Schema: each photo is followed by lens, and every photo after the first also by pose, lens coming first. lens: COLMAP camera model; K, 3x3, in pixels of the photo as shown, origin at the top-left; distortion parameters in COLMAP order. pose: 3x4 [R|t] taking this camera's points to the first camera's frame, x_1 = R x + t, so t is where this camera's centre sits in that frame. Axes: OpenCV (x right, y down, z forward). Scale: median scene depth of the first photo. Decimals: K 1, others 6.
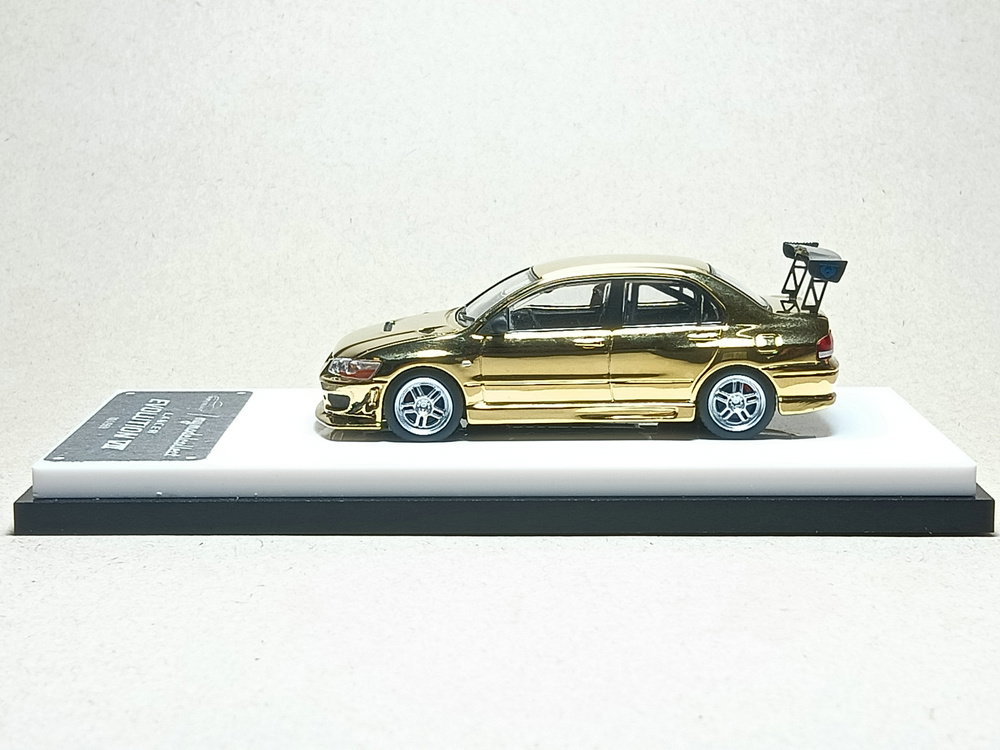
lens RADIAL K [[1983.5, 0, 494.0], [0, 1983.5, 376.0], [0, 0, 1]] dist [0.104810, 0.000000]
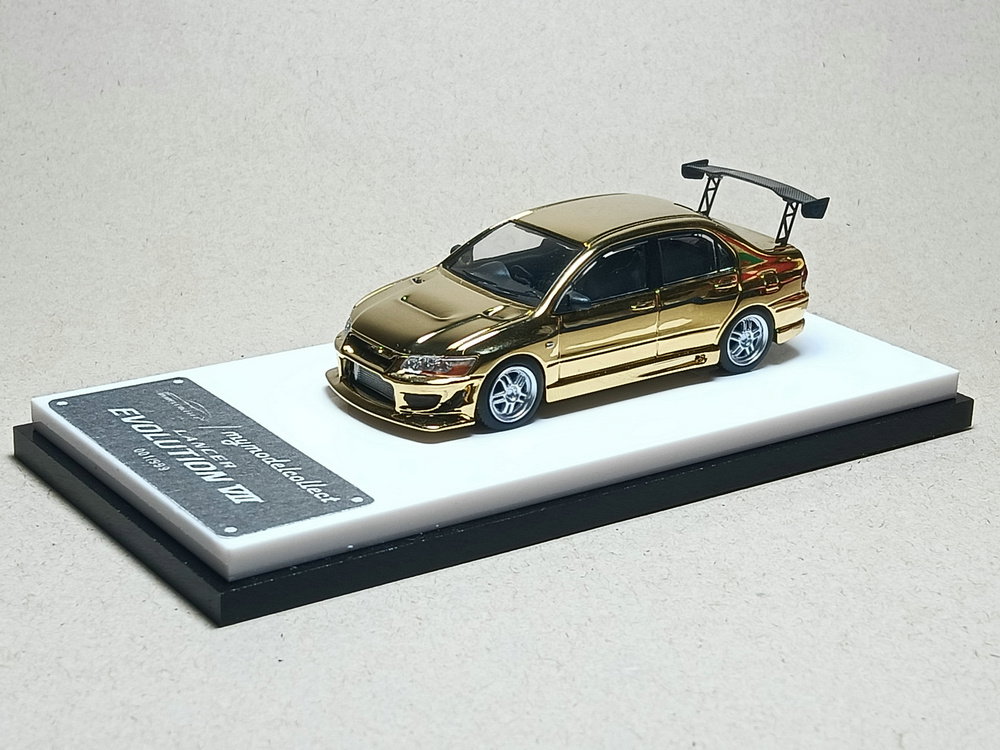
lens RADIAL K [[1983.5, 0, 497.7], [0, 1983.5, 393.4], [0, 0, 1]] dist [0.104810, 0.000000]
pose [[0.998482, 0.018110, 0.052019, -0.031268], [-0.027000, 0.984079, 0.175671, -0.100422], [-0.048010, -0.176808, 0.983074, -0.021031]]
